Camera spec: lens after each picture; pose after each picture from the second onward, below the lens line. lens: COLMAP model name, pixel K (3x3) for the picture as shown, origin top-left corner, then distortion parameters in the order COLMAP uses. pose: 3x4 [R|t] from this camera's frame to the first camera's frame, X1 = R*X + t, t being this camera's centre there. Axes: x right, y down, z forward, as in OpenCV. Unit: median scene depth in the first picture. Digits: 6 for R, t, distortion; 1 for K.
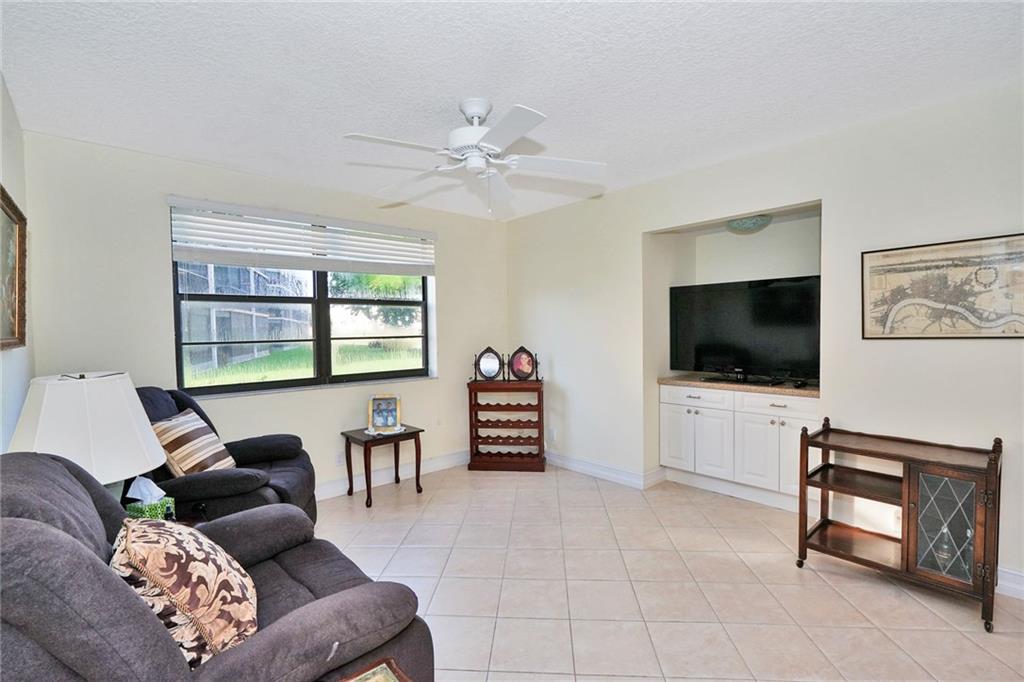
lens RADIAL K [[467.9, 0, 519.8], [0, 467.9, 344.5], [0, 0, 1]] dist [-0.001010, -0.000336]
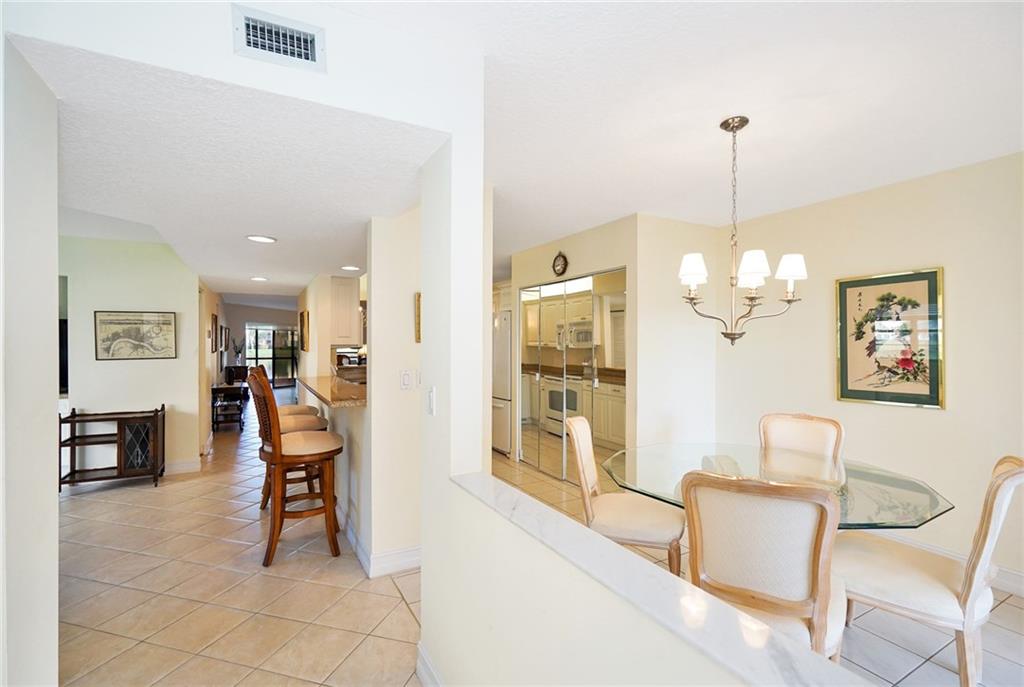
lens RADIAL K [[467.9, 0, 507.2], [0, 467.9, 342.7], [0, 0, 1]] dist [-0.001010, -0.000336]
pose [[0.232504, 0.011746, 0.972525, -0.643222], [0.030781, 0.999337, -0.019429, 0.005243], [-0.972108, 0.034452, 0.231988, -0.950838]]
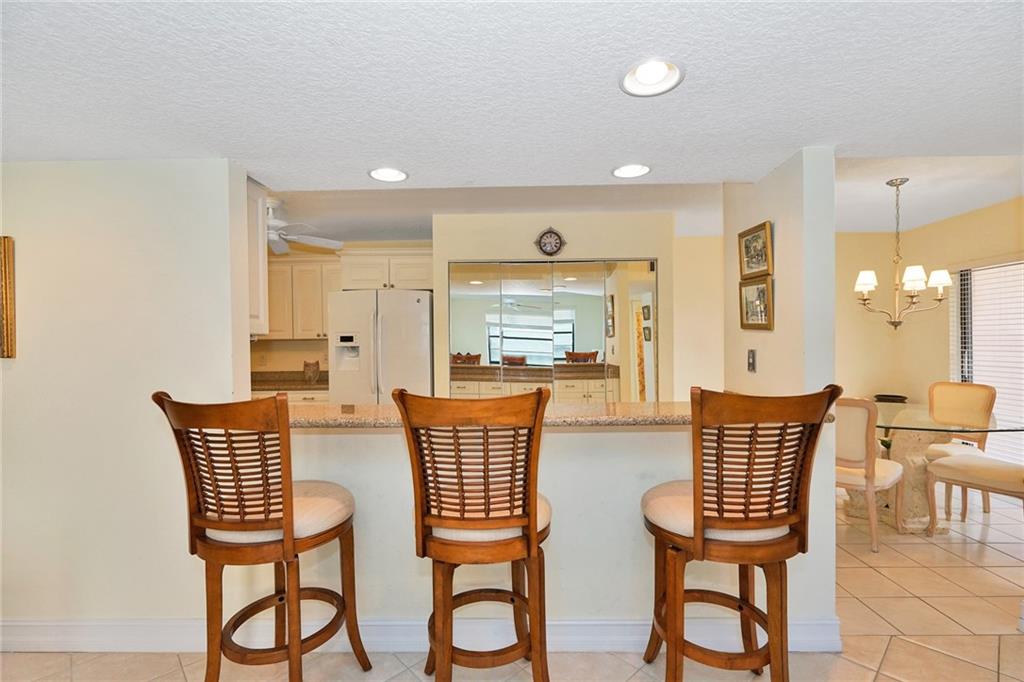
lens RADIAL K [[467.9, 0, 510.8], [0, 467.9, 347.8], [0, 0, 1]] dist [-0.001010, -0.000336]
pose [[-0.721498, 0.007595, 0.692375, 0.183546], [0.040927, 0.998659, 0.031694, -0.029258], [-0.691206, 0.051204, -0.720842, 0.521596]]
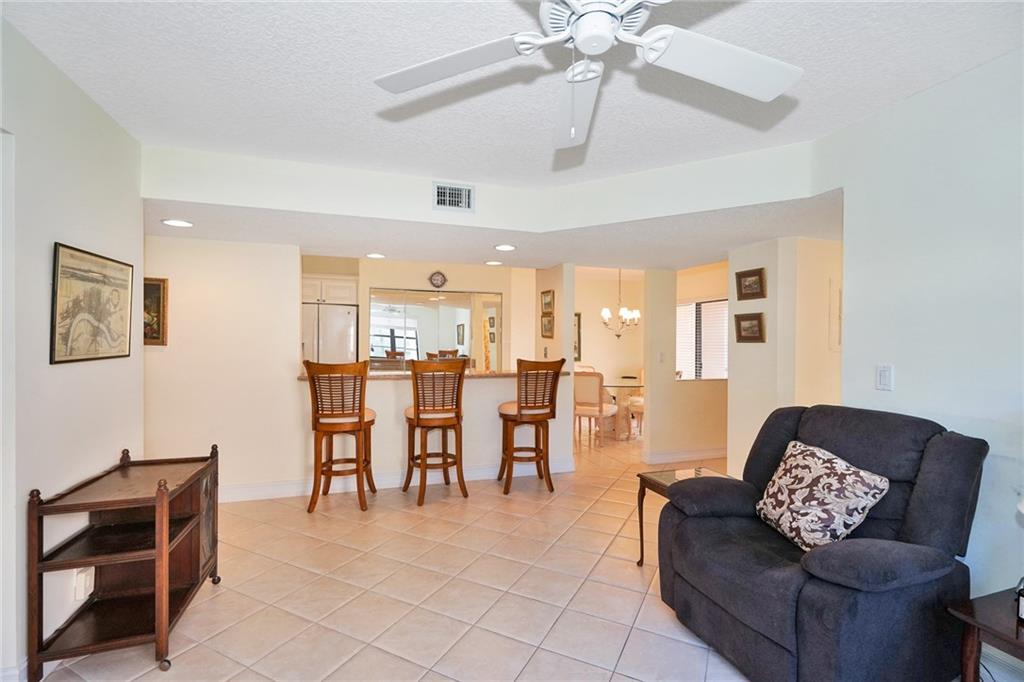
lens RADIAL K [[467.9, 0, 516.6], [0, 467.9, 337.8], [0, 0, 1]] dist [-0.001010, -0.000336]
pose [[-0.915483, 0.005645, 0.402318, -0.214738], [0.014124, 0.999736, 0.018111, -0.055392], [-0.402109, 0.022263, -0.915321, 1.408415]]
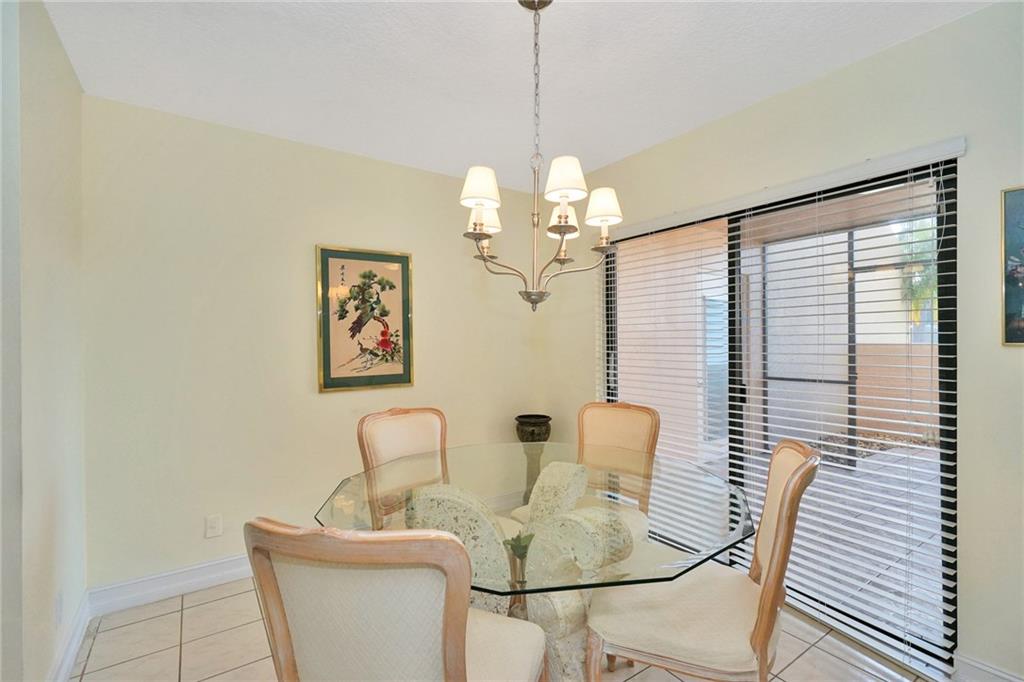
lens RADIAL K [[467.9, 0, 505.2], [0, 467.9, 340.6], [0, 0, 1]] dist [-0.001010, -0.000336]
pose [[-0.987474, 0.012893, 0.157253, 0.253464], [0.018003, 0.999354, 0.031112, 0.024542], [-0.156750, 0.033553, -0.987068, -0.555290]]
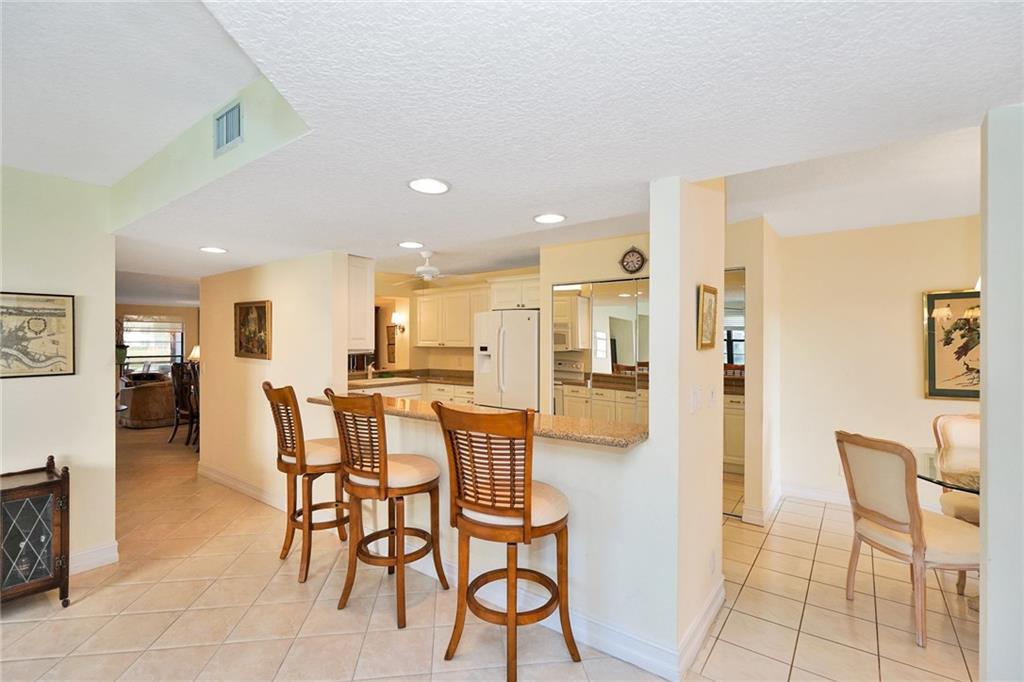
lens RADIAL K [[467.9, 0, 507.5], [0, 467.9, 344.5], [0, 0, 1]] dist [-0.001010, -0.000336]
pose [[-0.180797, 0.008654, 0.983482, -0.369952], [0.034848, 0.999390, -0.002388, -0.044410], [-0.982903, 0.033841, -0.180988, 0.014944]]
